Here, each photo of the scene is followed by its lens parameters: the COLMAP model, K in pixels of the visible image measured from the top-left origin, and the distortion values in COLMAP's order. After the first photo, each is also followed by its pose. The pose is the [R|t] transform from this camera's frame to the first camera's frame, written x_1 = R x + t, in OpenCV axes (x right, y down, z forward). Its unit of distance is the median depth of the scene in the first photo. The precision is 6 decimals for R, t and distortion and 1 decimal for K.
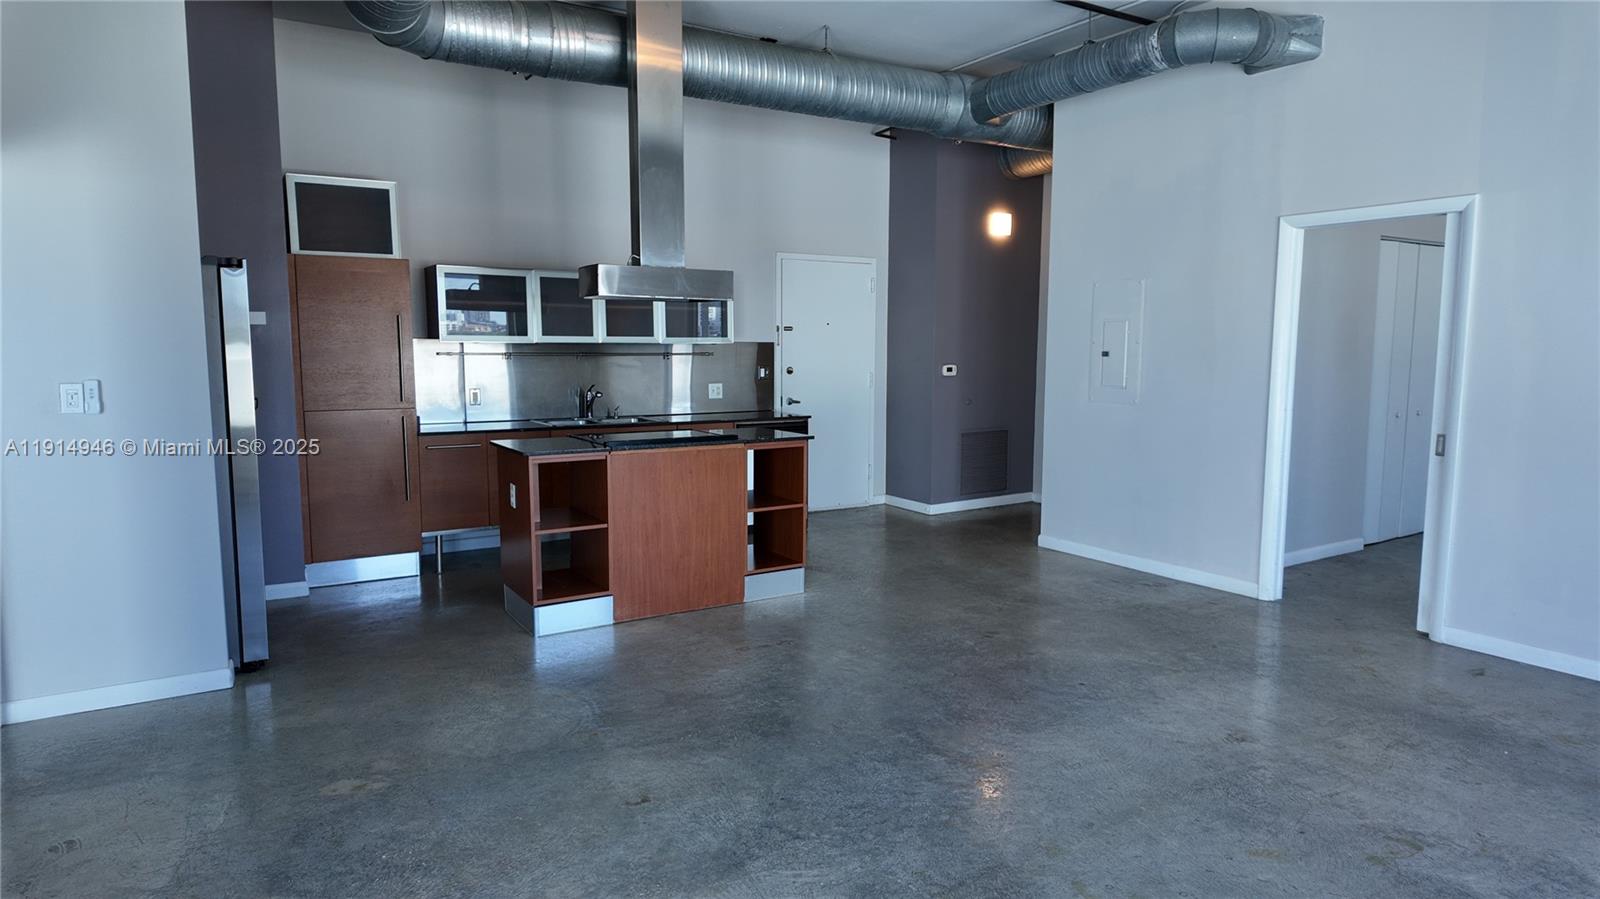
lens RADIAL K [[946.7, 0, 800.0], [0, 946.7, 449.5], [0, 0, 1]] dist [0.067332, -0.050235]
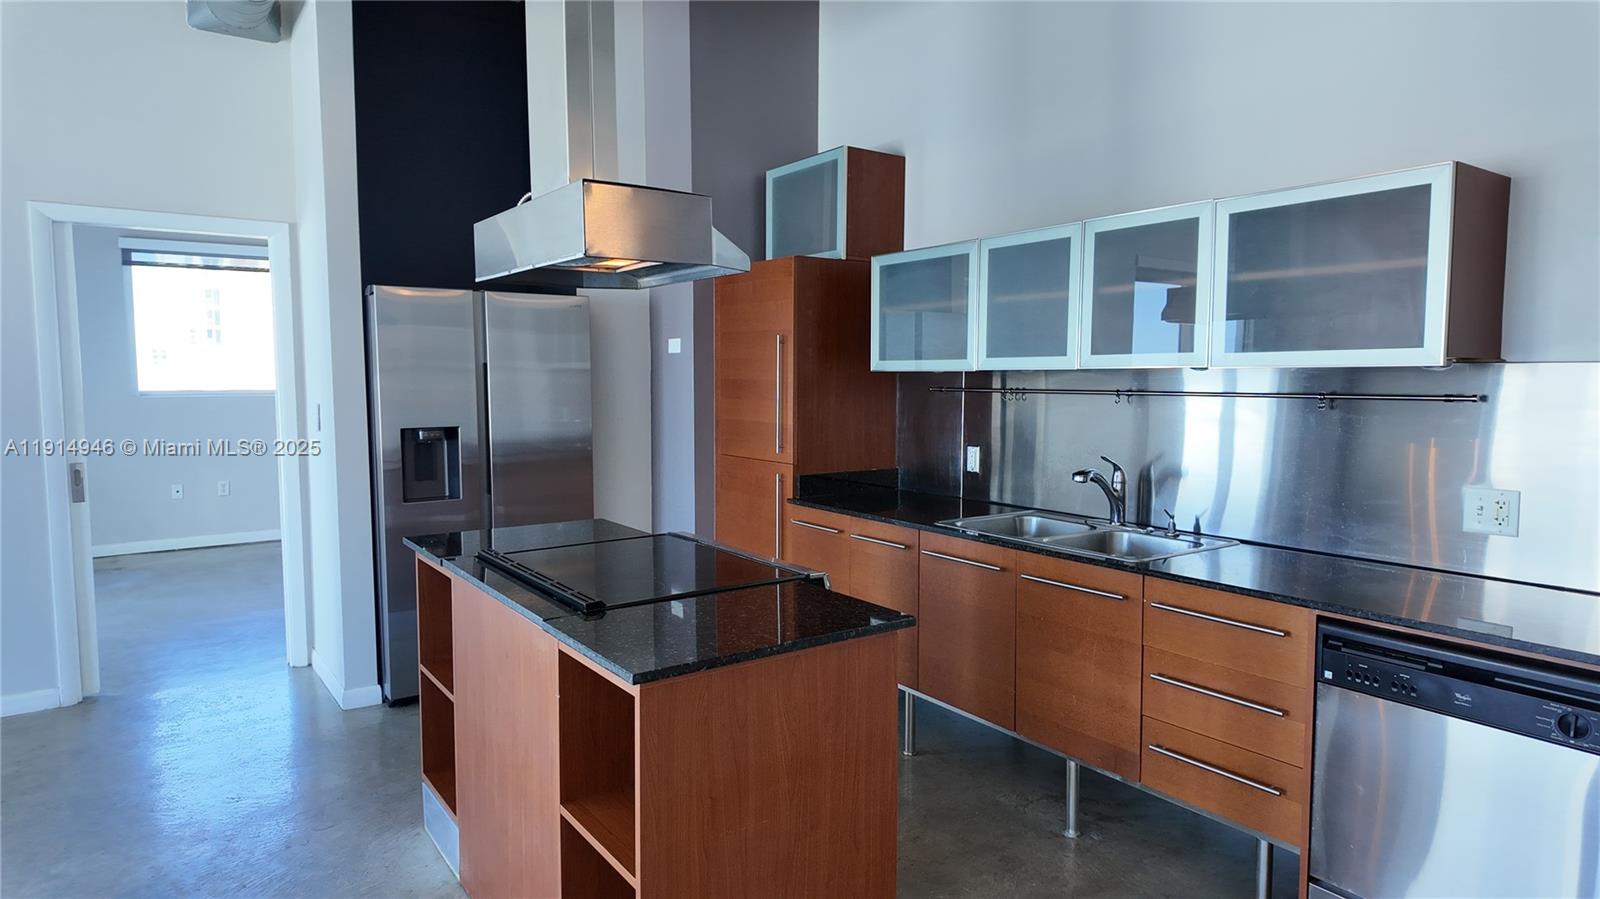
lens RADIAL K [[946.7, 0, 800.0], [0, 946.7, 449.5], [0, 0, 1]] dist [0.067332, -0.050235]
pose [[0.052121, 0.077895, -0.995598, 0.264303], [-0.106832, 0.991667, 0.071995, -0.094031], [0.992910, 0.102609, 0.060009, 0.860809]]
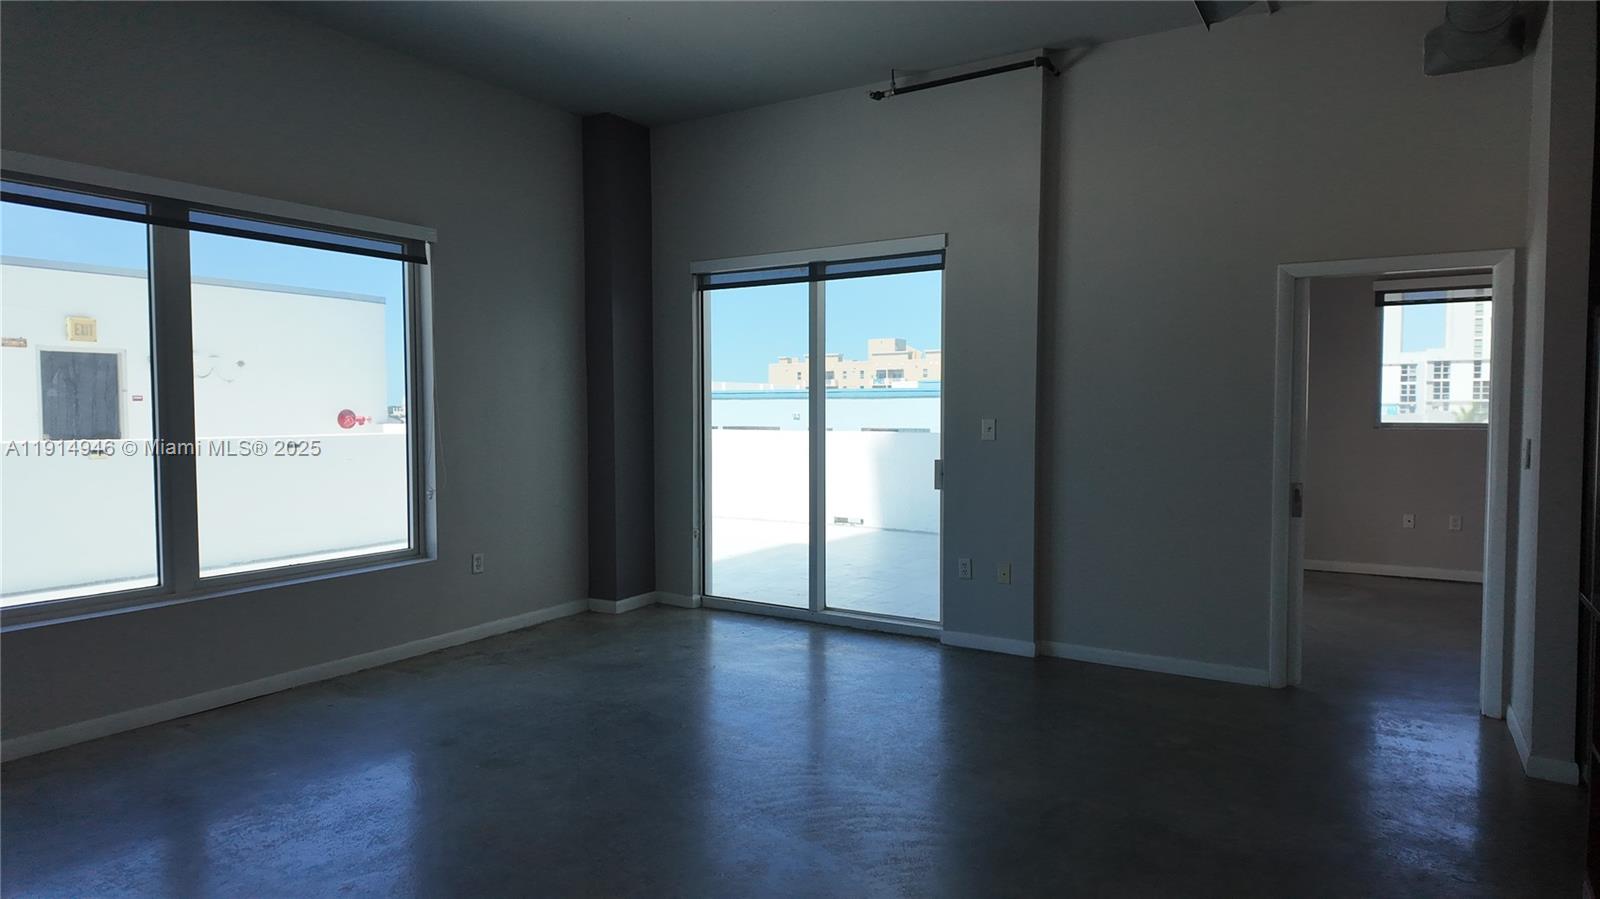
lens RADIAL K [[946.7, 0, 800.0], [0, 946.7, 449.5], [0, 0, 1]] dist [0.067332, -0.050235]
pose [[-0.900001, 0.019427, -0.435454, 0.268166], [-0.045887, 0.989233, 0.138973, -0.097663], [0.433465, 0.145057, -0.889419, 0.899731]]
